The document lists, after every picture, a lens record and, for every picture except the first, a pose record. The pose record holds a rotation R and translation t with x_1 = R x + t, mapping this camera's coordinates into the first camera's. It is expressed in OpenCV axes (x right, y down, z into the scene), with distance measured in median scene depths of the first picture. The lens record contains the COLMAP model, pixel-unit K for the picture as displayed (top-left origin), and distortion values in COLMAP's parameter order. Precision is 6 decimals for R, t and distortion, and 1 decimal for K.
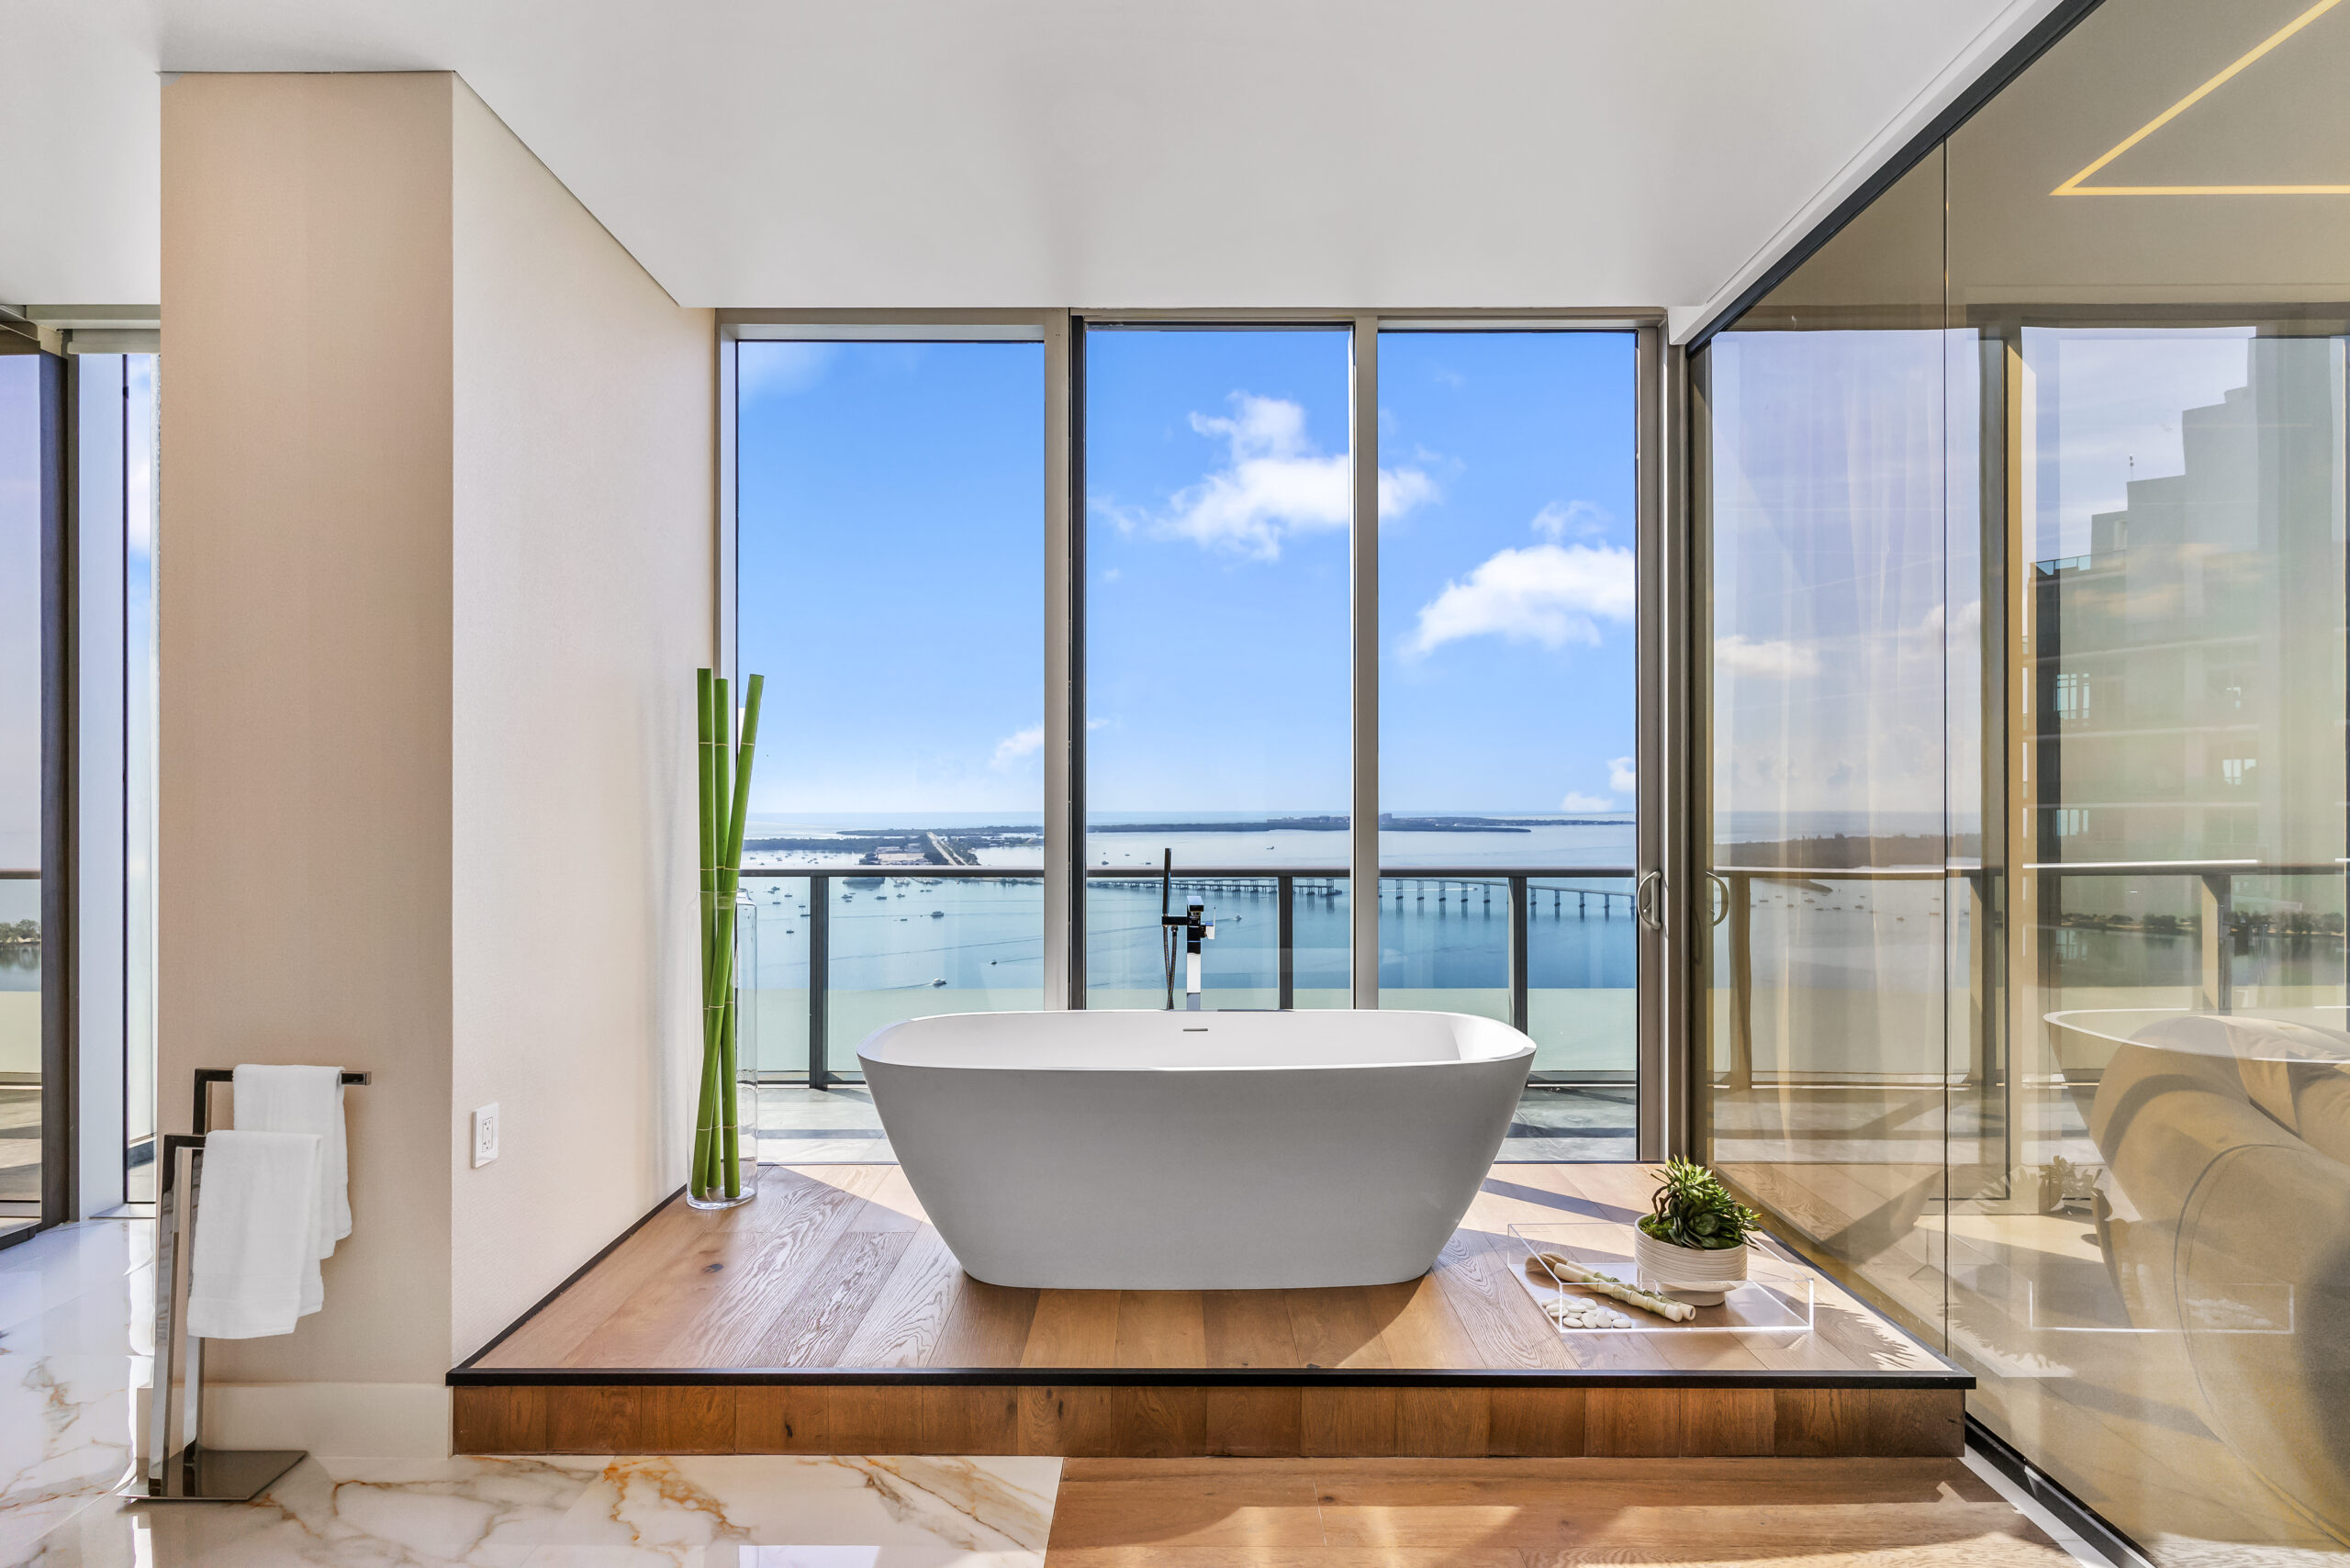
lens RADIAL K [[1120.2, 0, 1174.1], [0, 1120.2, 800.9], [0, 0, 1]] dist [0.001083, 0.000027]
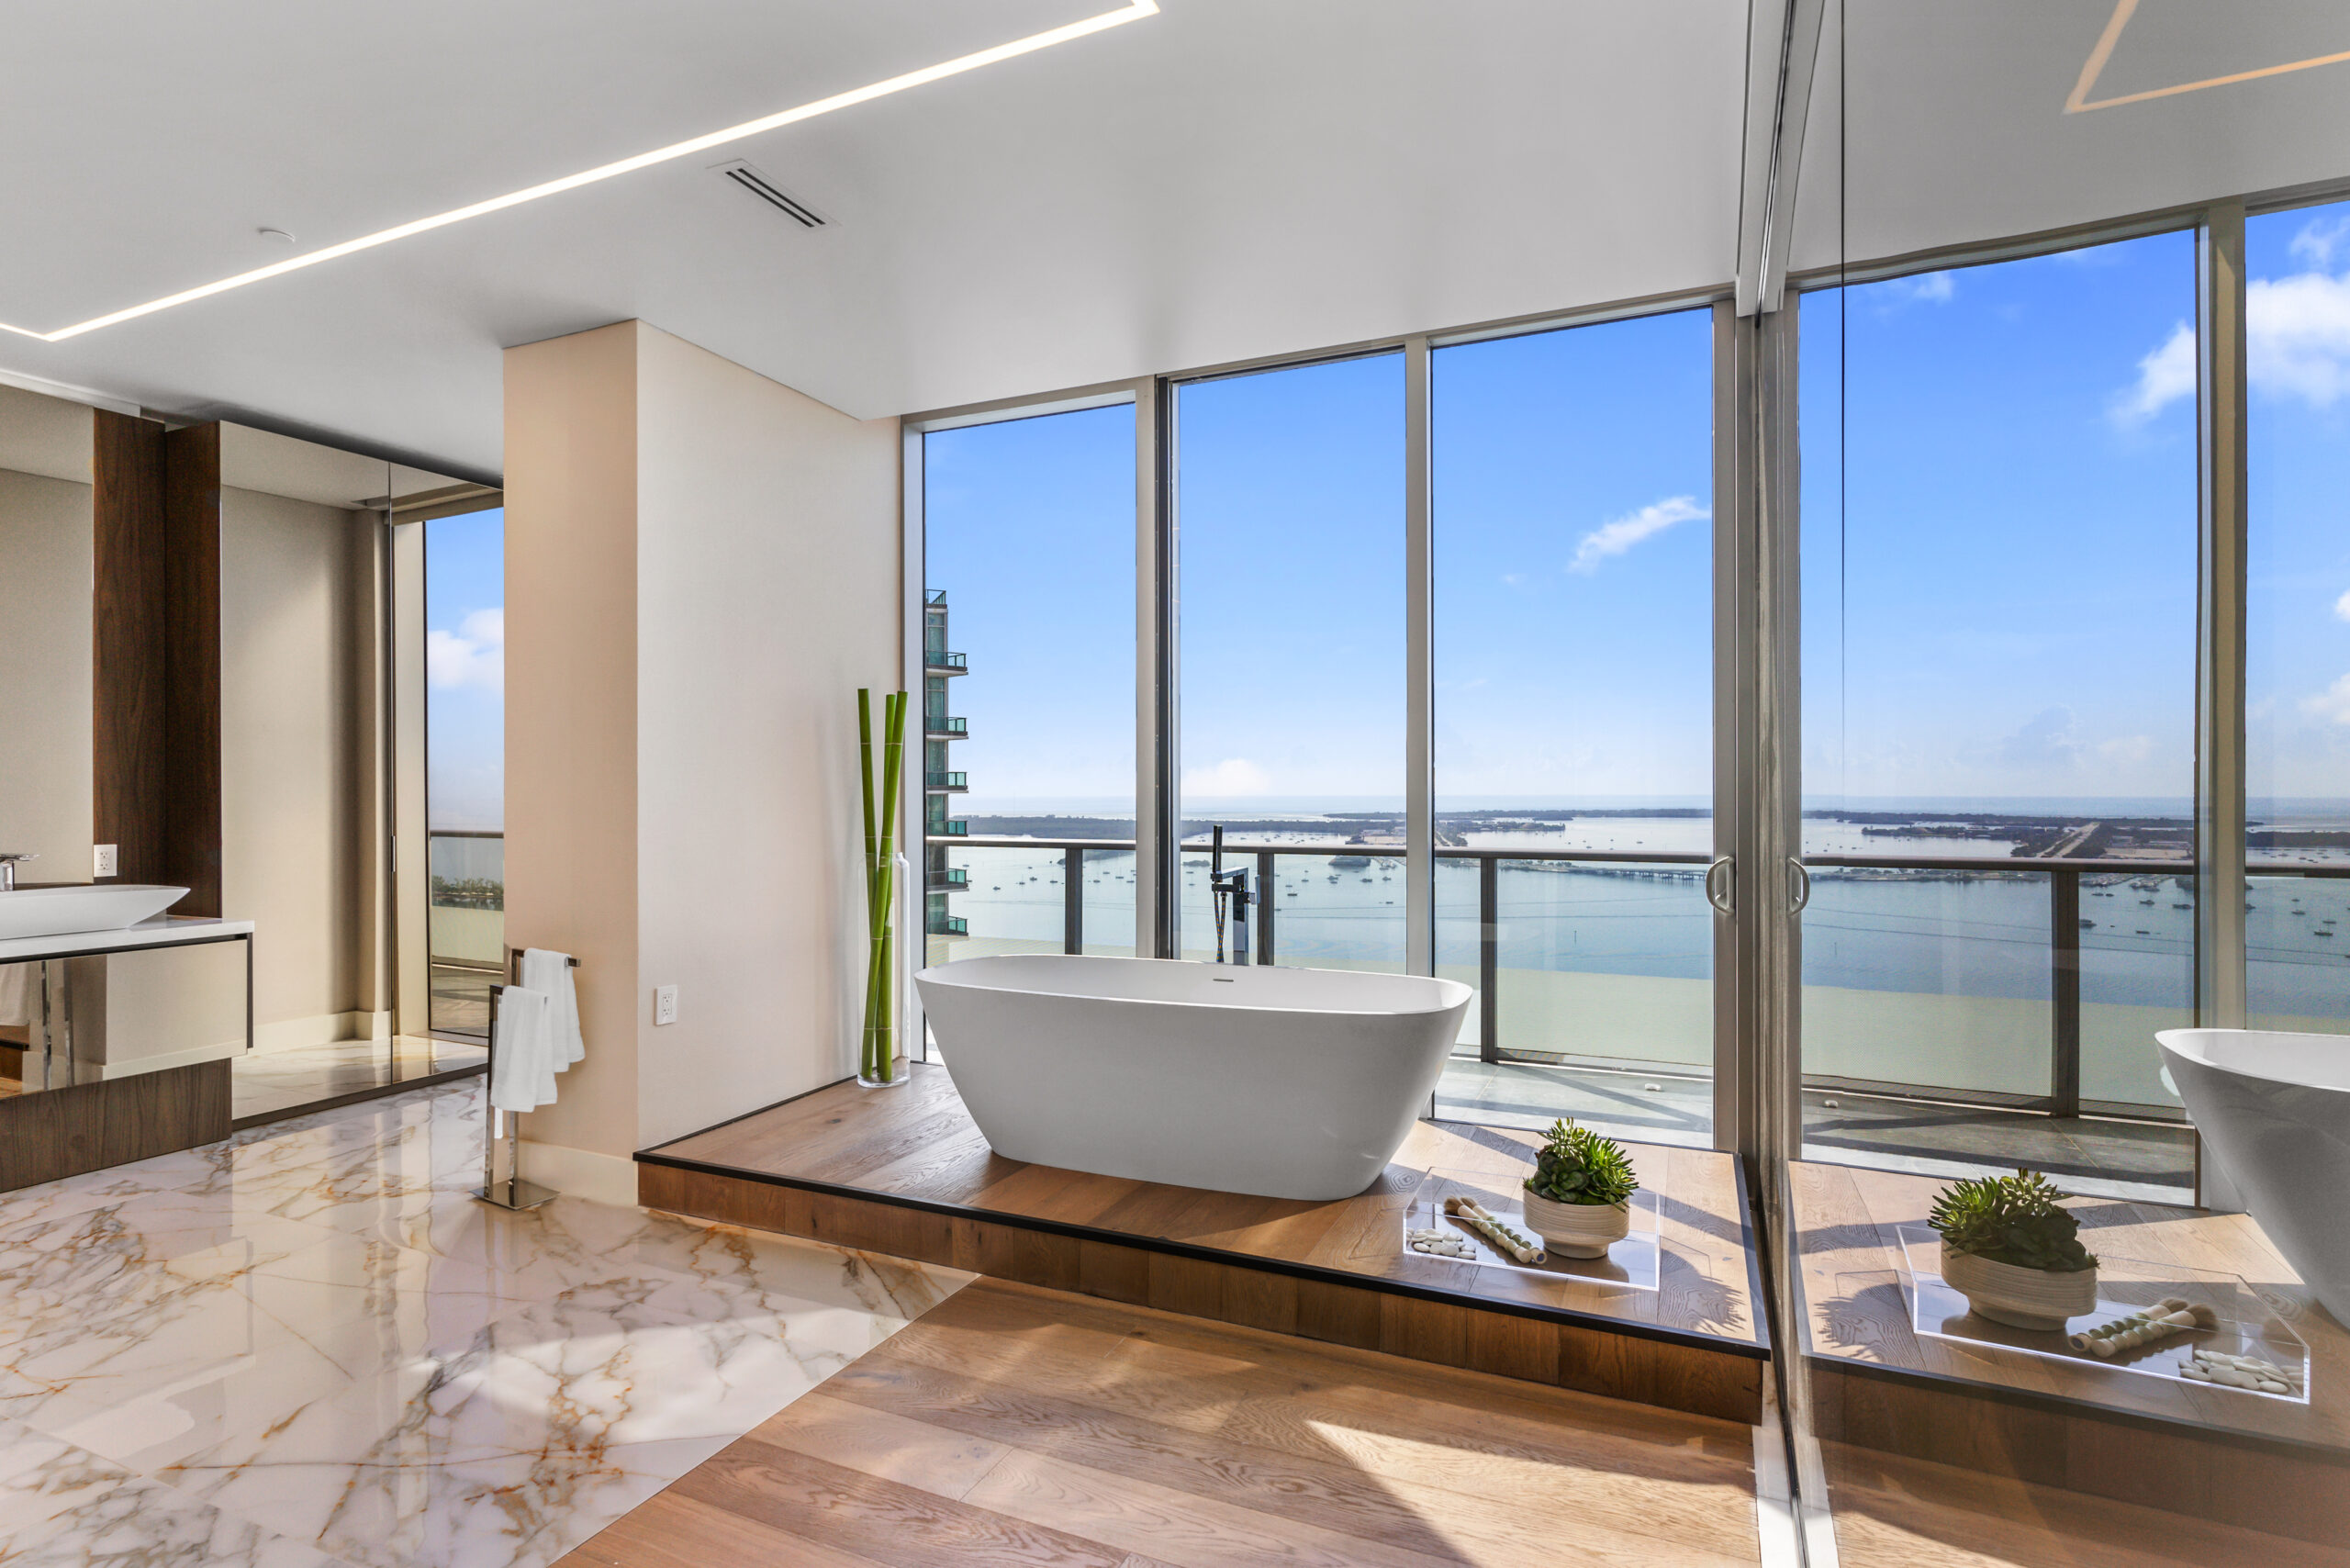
lens RADIAL K [[1135.7, 0, 1238.7], [0, 1135.7, 794.2], [0, 0, 1]] dist [-0.000633, -0.000665]
pose [[0.927231, 0.000296, -0.374490, 0.657514], [0.002980, 0.999962, 0.008168, -0.001066], [0.374479, -0.008690, 0.927195, -0.136167]]
